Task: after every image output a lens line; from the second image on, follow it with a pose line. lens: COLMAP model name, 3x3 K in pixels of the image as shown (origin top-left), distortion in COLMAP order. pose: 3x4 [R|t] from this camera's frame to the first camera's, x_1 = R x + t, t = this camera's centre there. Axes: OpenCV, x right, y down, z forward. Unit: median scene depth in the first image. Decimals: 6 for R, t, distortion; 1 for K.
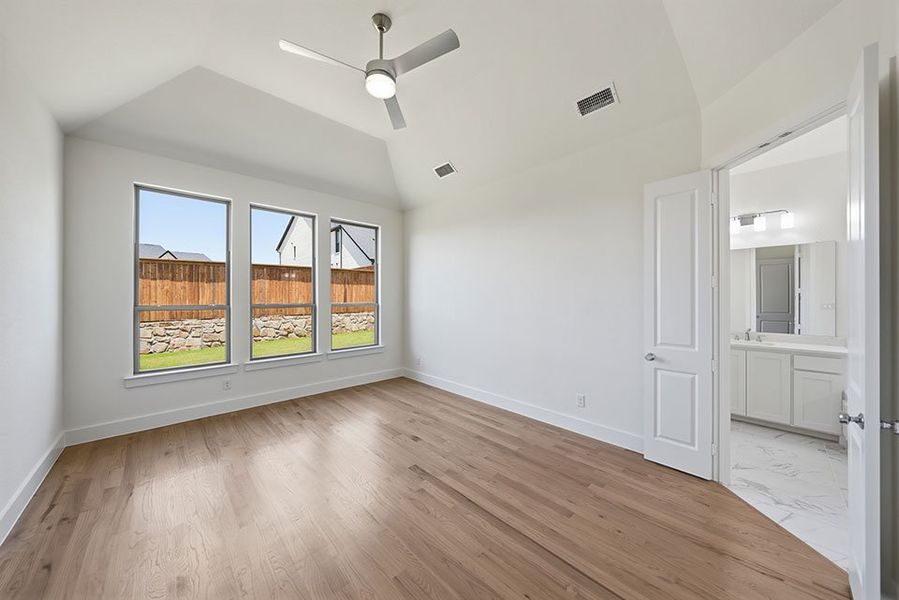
lens RADIAL K [[316.9, 0, 447.5], [0, 316.9, 290.8], [0, 0, 1]] dist [-0.002012, -0.000077]
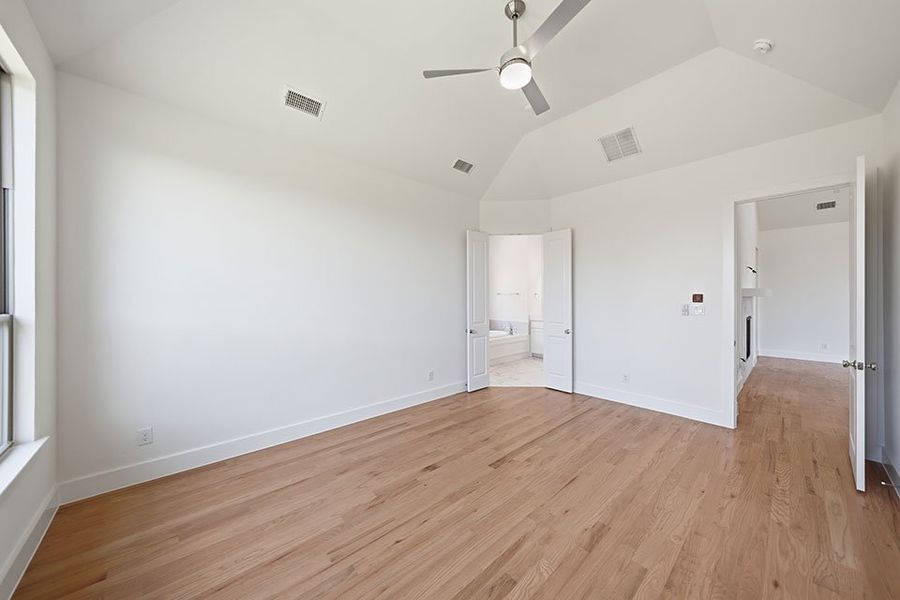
lens RADIAL K [[317.3, 0, 448.0], [0, 317.3, 290.8], [0, 0, 1]] dist [-0.002012, -0.000077]
pose [[-0.001743, 0.025247, 0.999680, -0.938920], [-0.014034, 0.999582, -0.025269, 0.026103], [-0.999900, -0.014073, -0.001388, 0.963977]]
